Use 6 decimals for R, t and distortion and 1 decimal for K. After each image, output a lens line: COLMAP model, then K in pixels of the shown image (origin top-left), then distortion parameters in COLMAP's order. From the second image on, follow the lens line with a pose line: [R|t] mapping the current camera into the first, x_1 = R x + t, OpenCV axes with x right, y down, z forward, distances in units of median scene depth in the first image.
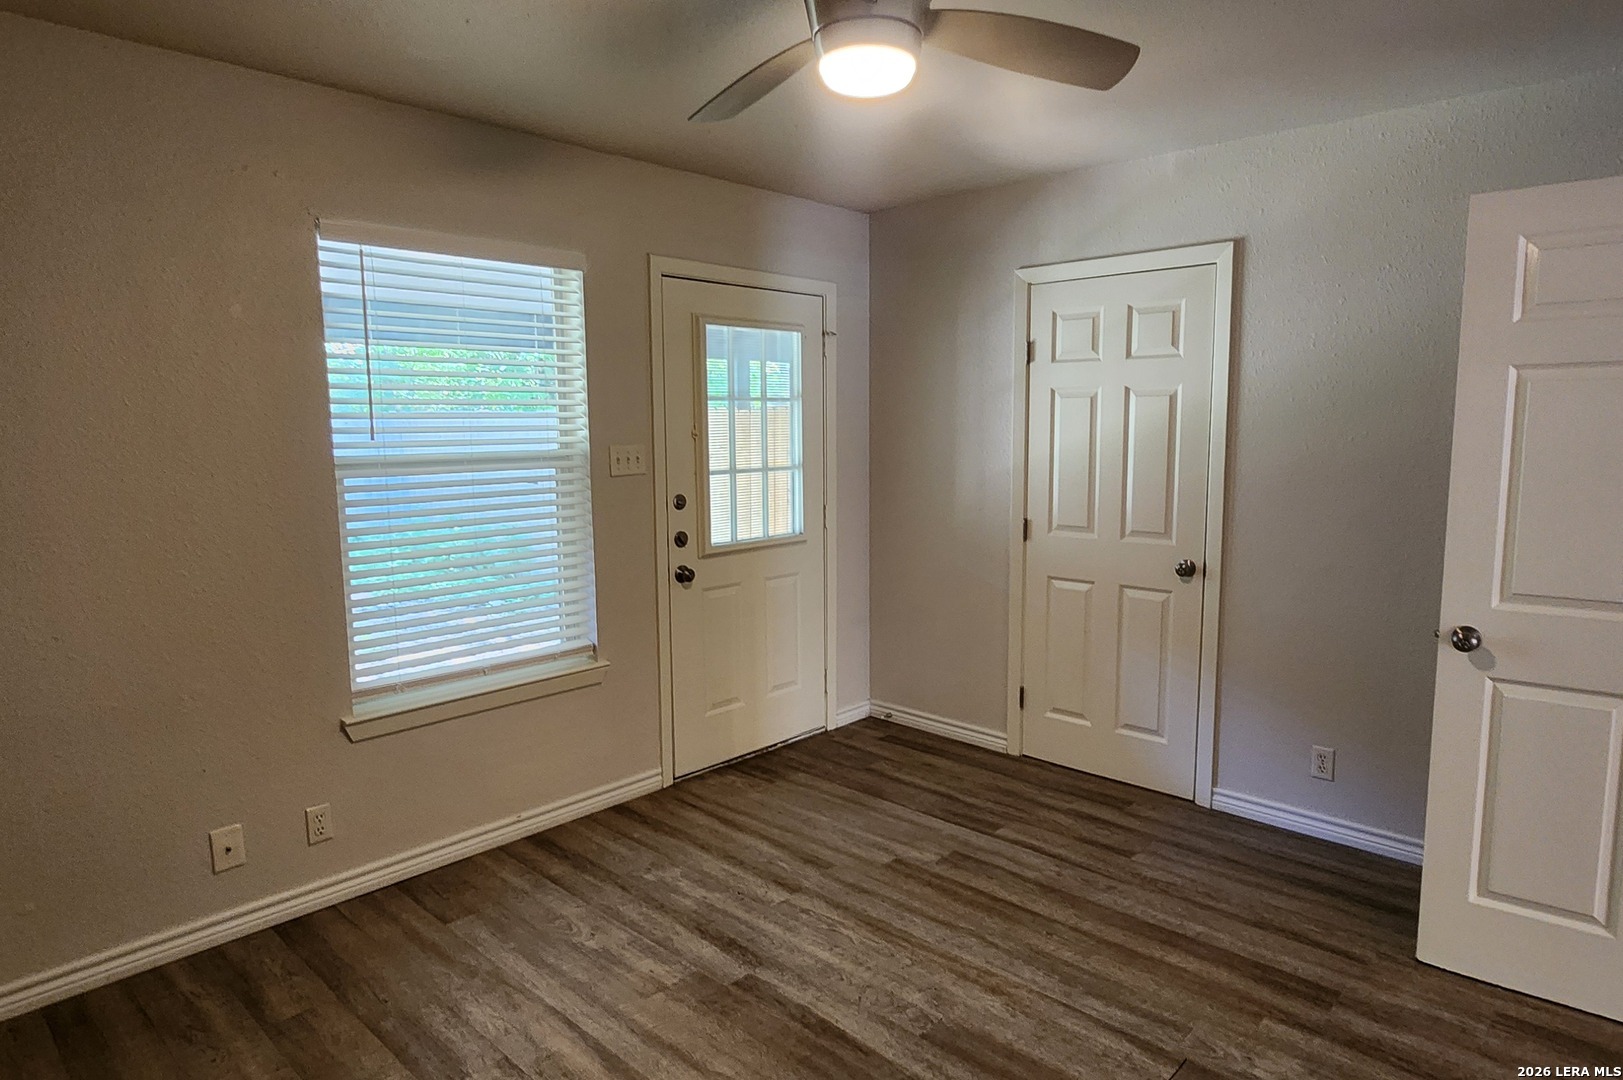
lens RADIAL K [[940.7, 0, 811.5], [0, 940.7, 540.0], [0, 0, 1]] dist [0.001276, -0.000759]
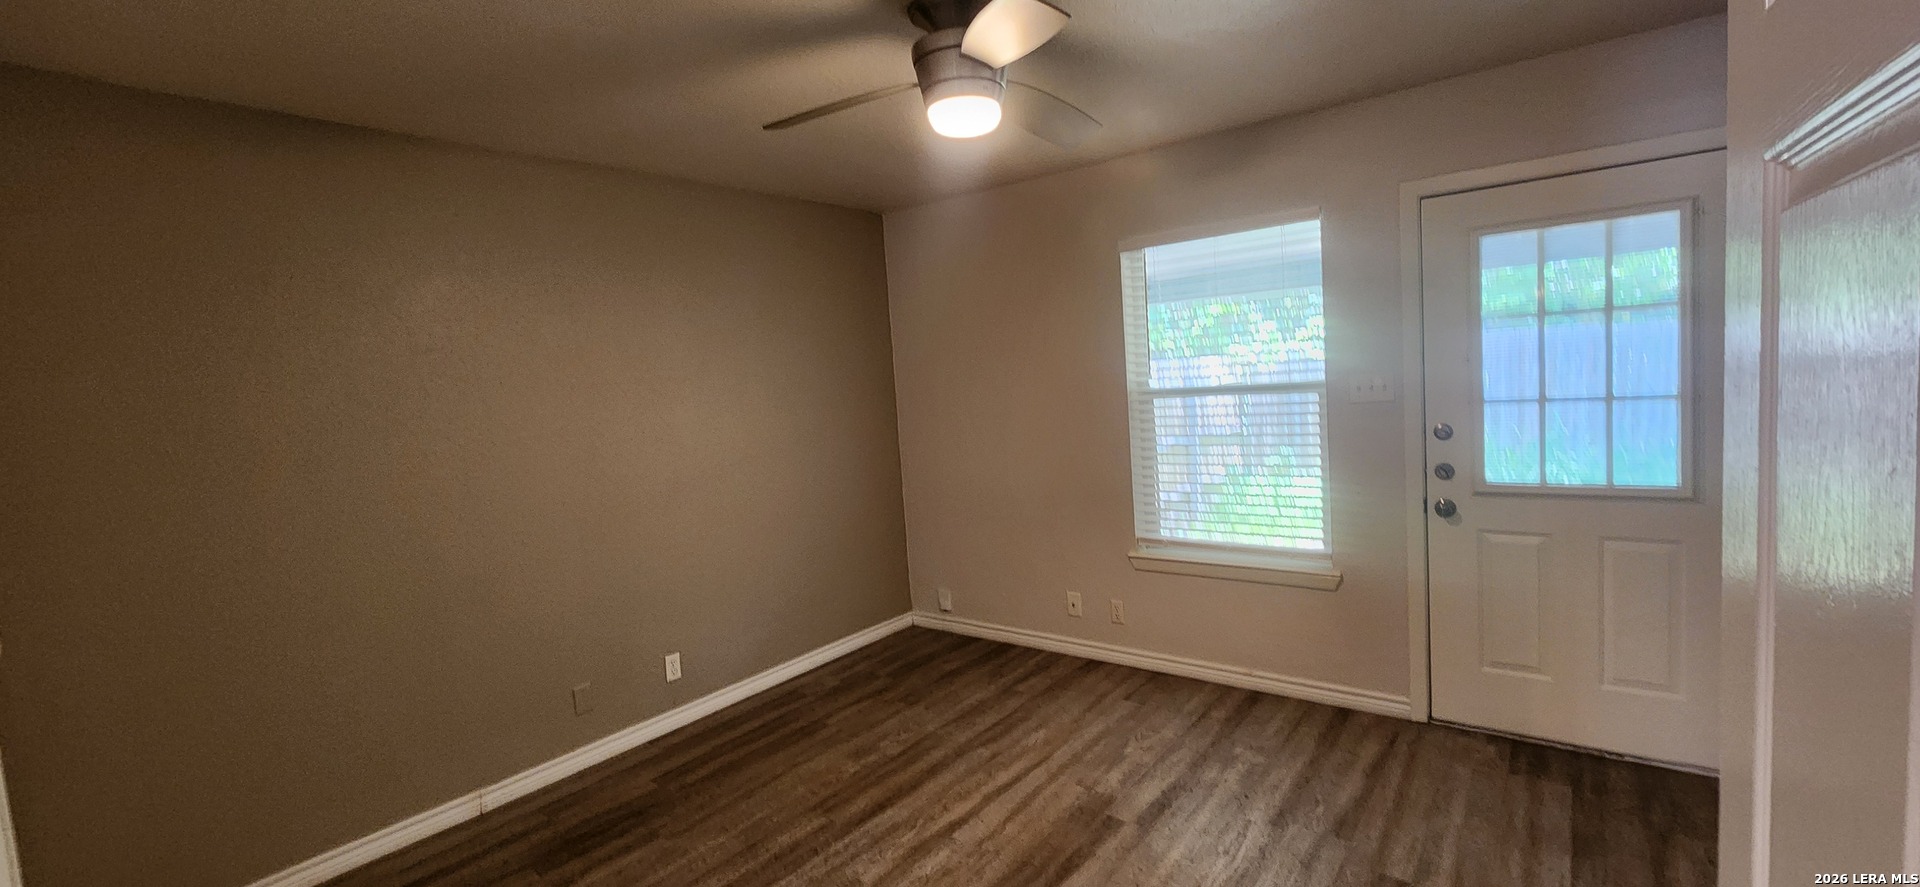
lens RADIAL K [[775.7, 0, 960.0], [0, 775.7, 443.5], [0, 0, 1]] dist [0.000090, 0.000016]
pose [[0.107511, 0.092034, -0.989935, 0.667502], [-0.055789, 0.994696, 0.086417, -0.079602], [0.992637, 0.045936, 0.112075, 0.502170]]
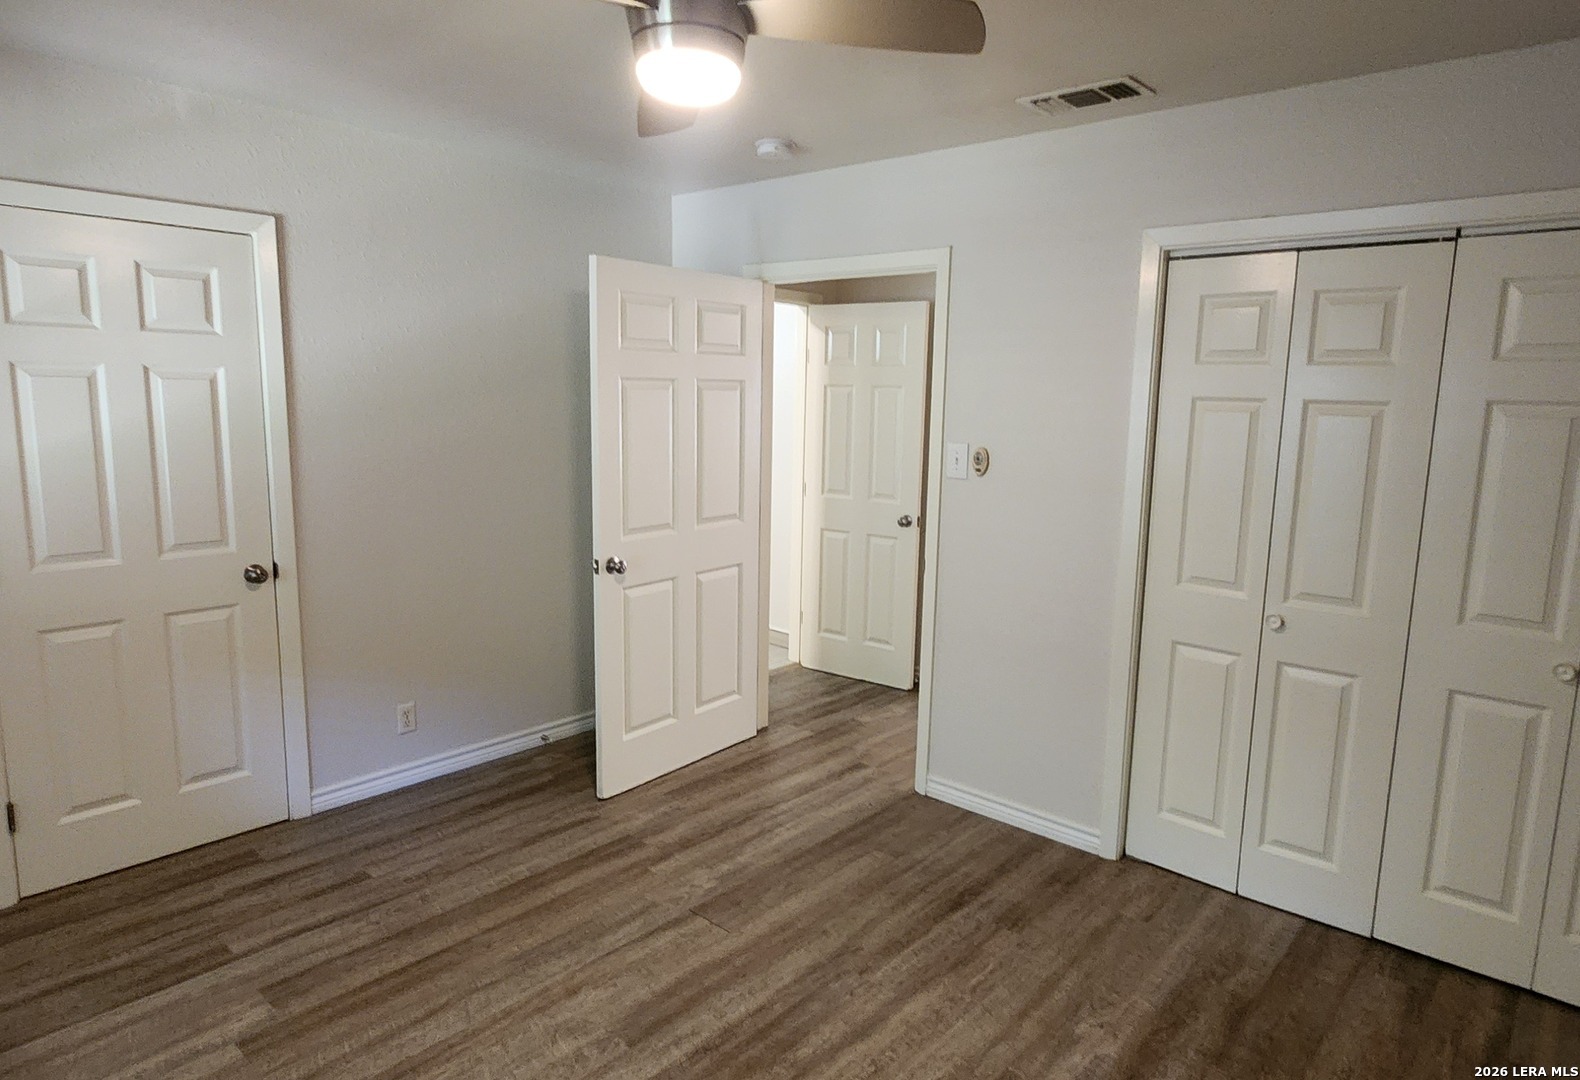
lens RADIAL K [[965.2, 0, 790.0], [0, 965.2, 540.0], [0, 0, 1]] dist [0.000309, 0.000815]
pose [[-0.033738, -0.147265, 0.988522, -0.564701], [0.104703, 0.983121, 0.150034, -0.092872], [-0.993931, 0.108563, -0.017749, 0.546649]]
